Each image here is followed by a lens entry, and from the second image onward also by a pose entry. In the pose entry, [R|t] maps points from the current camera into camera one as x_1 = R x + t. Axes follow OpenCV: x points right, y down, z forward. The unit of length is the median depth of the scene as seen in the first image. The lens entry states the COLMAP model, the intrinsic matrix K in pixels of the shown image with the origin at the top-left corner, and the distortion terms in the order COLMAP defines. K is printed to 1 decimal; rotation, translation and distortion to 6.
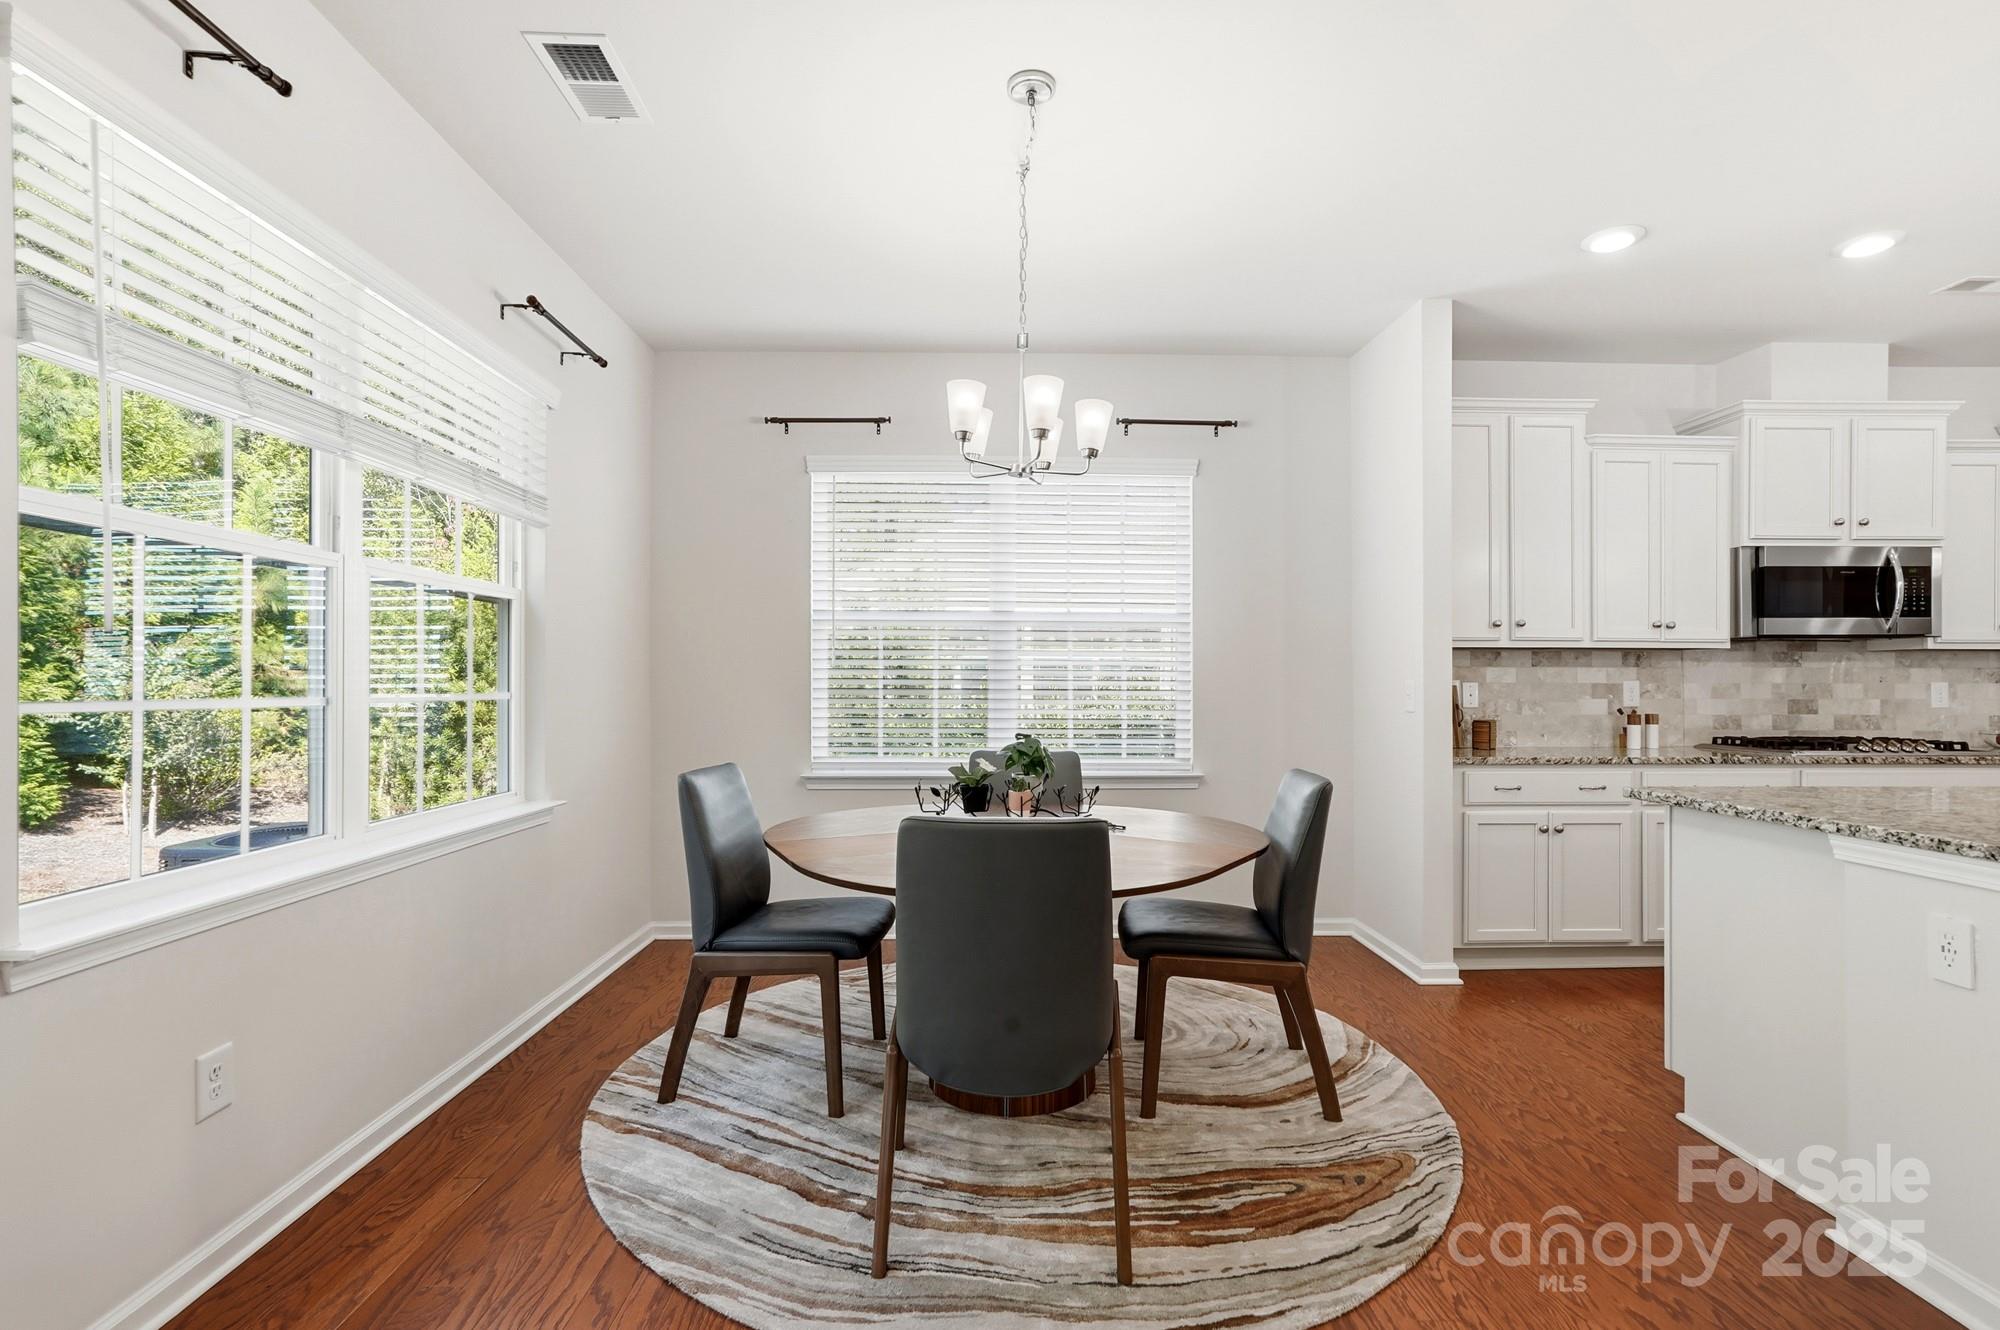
lens RADIAL K [[923.0, 0, 995.2], [0, 923.0, 680.3], [0, 0, 1]] dist [-0.002065, 0.000167]
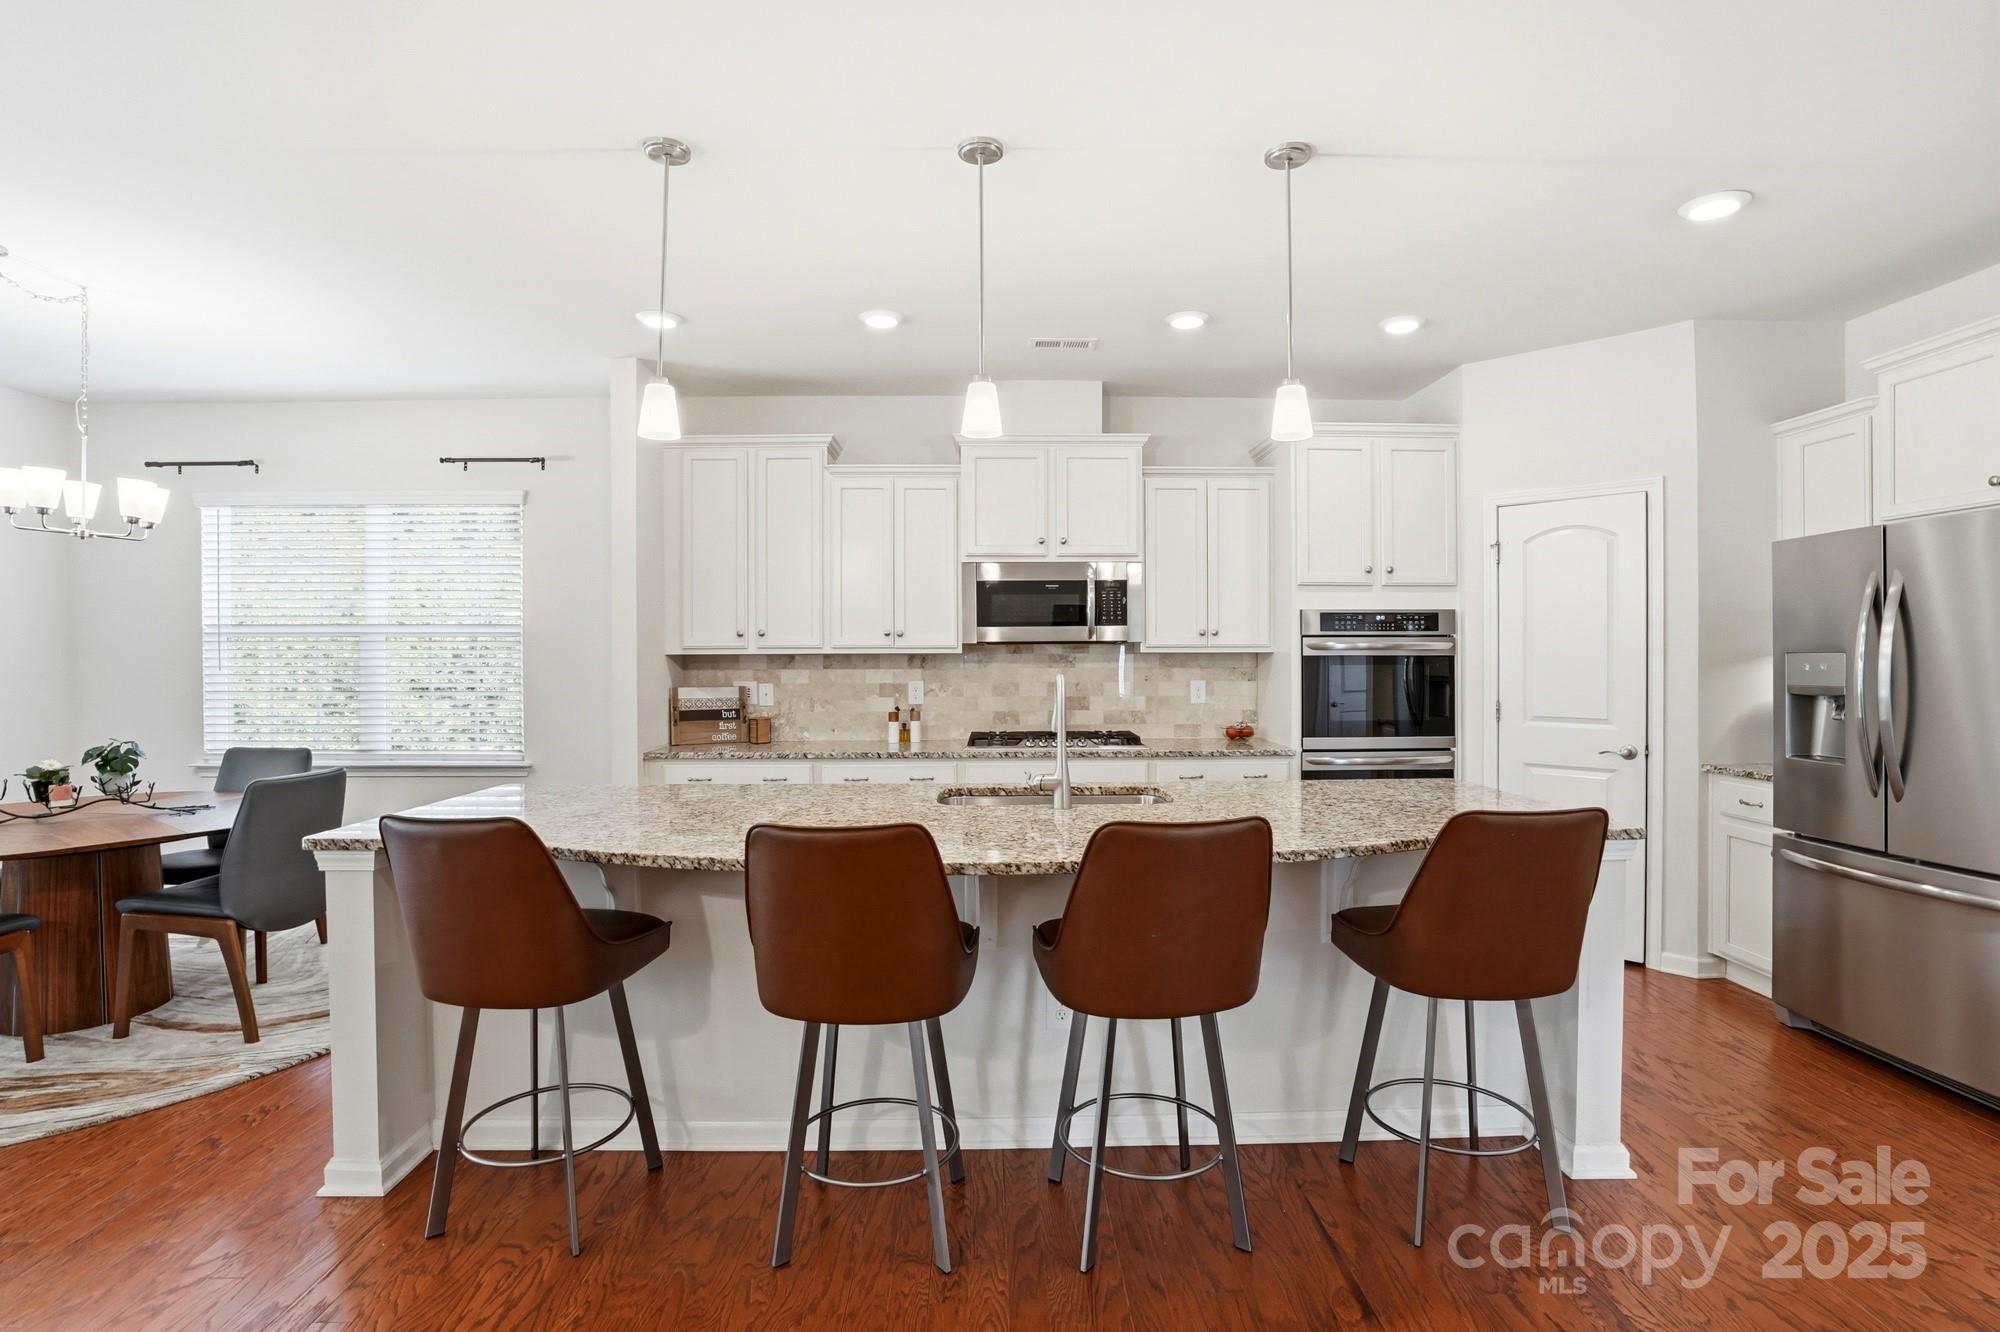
lens RADIAL K [[942.2, 0, 1002.1], [0, 942.2, 671.1], [0, 0, 1]] dist [-0.056840, 0.020662]
pose [[0.999778, -0.005659, -0.020284, 0.825140], [0.006113, 0.999731, 0.022368, -0.036643], [0.020152, -0.022487, 0.999544, -0.137981]]
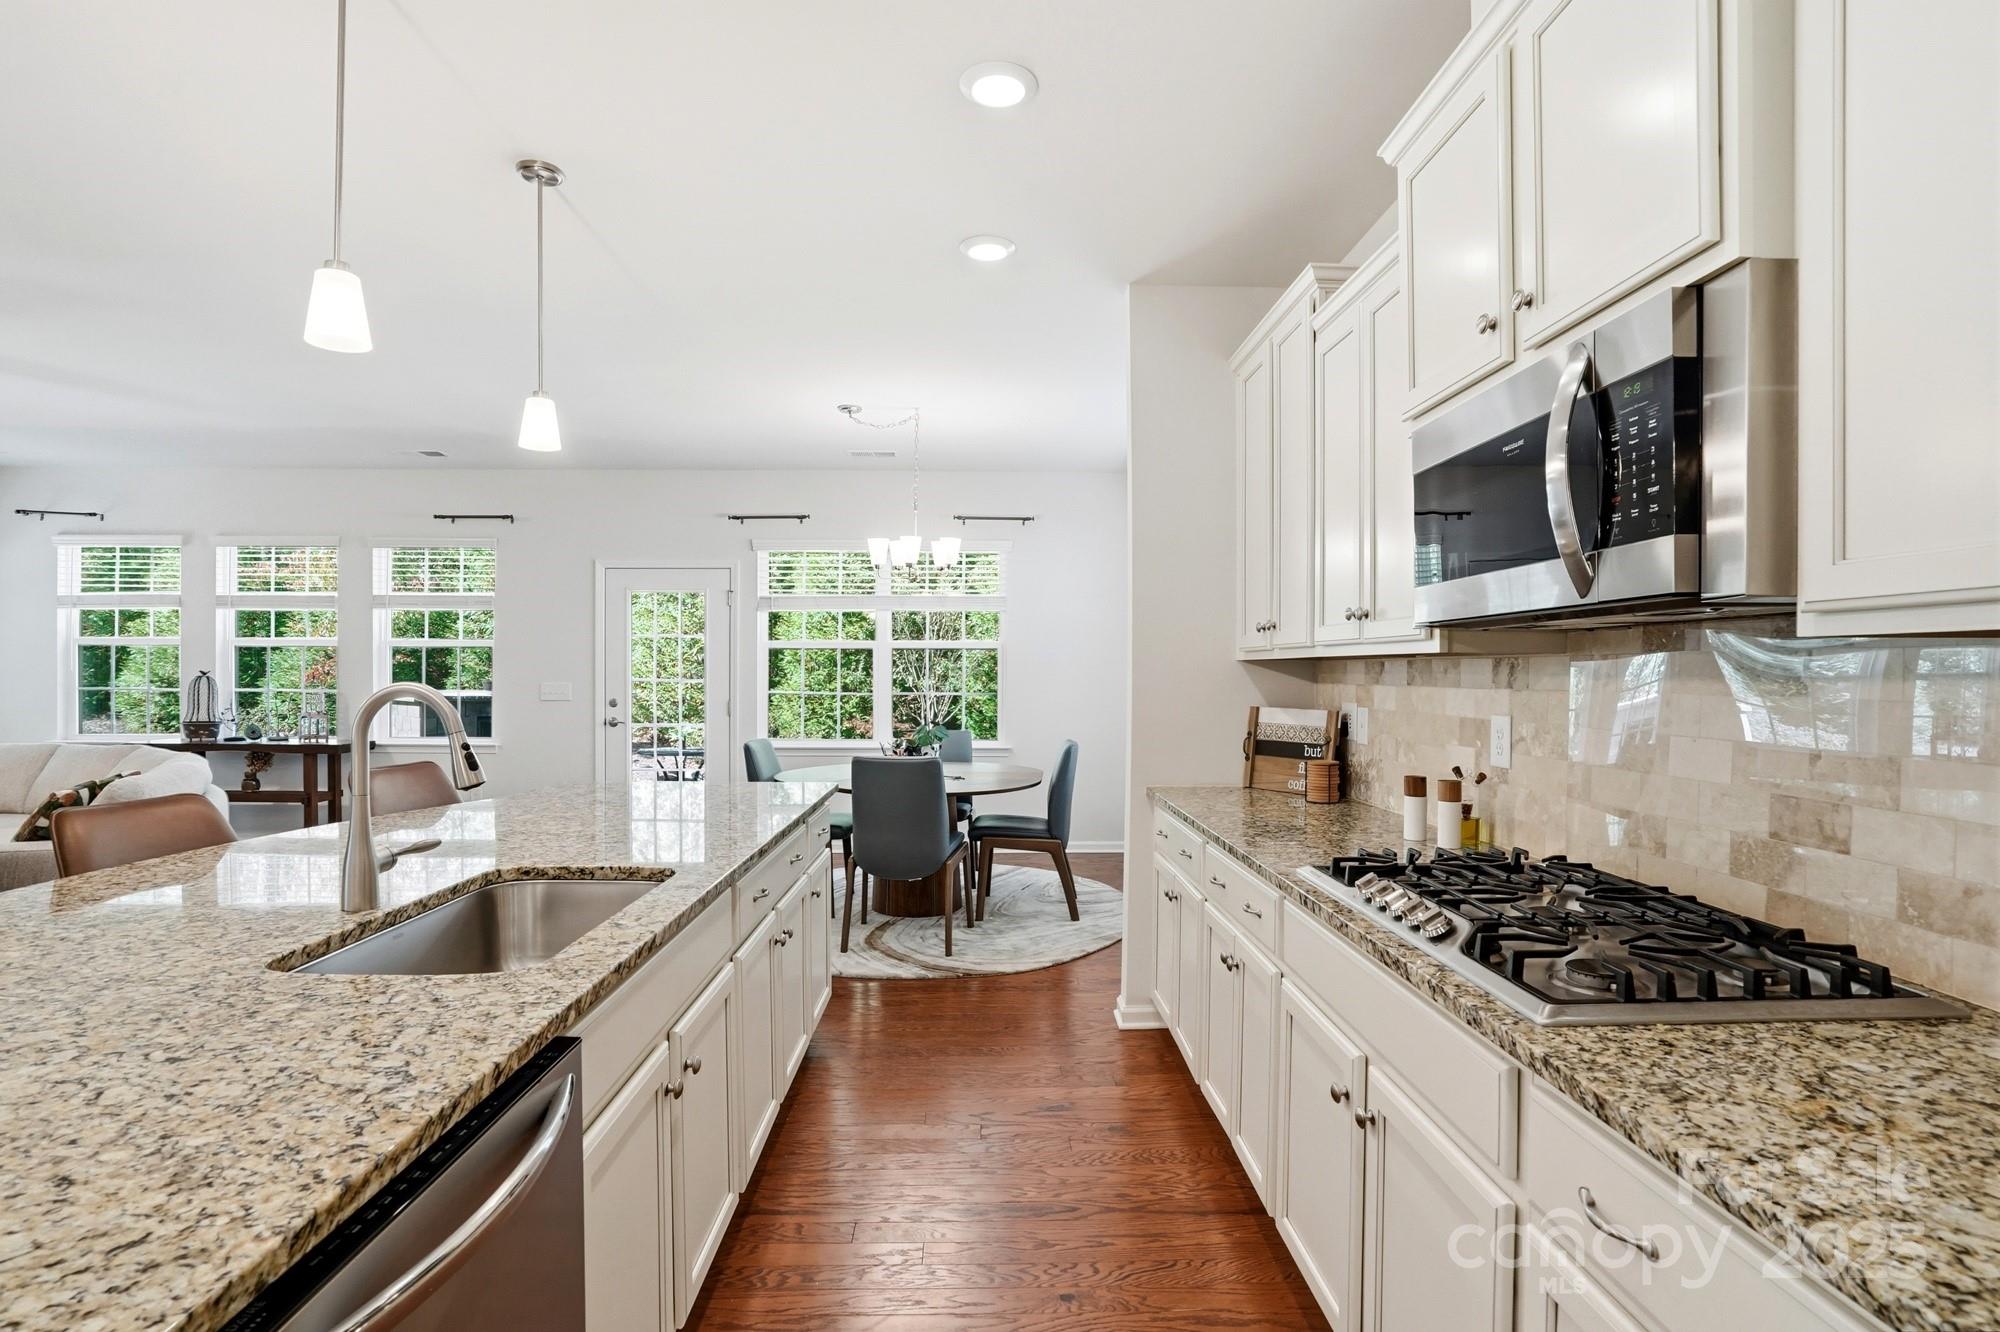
lens RADIAL K [[971.2, 0, 1008.3], [0, 971.2, 690.4], [0, 0, 1]] dist [-0.000605, -0.000172]
pose [[-0.005201, 0.017878, -0.999827, 1.231514], [0.004636, 0.999830, 0.017854, -0.024205], [0.999976, -0.004543, -0.005283, 0.741594]]
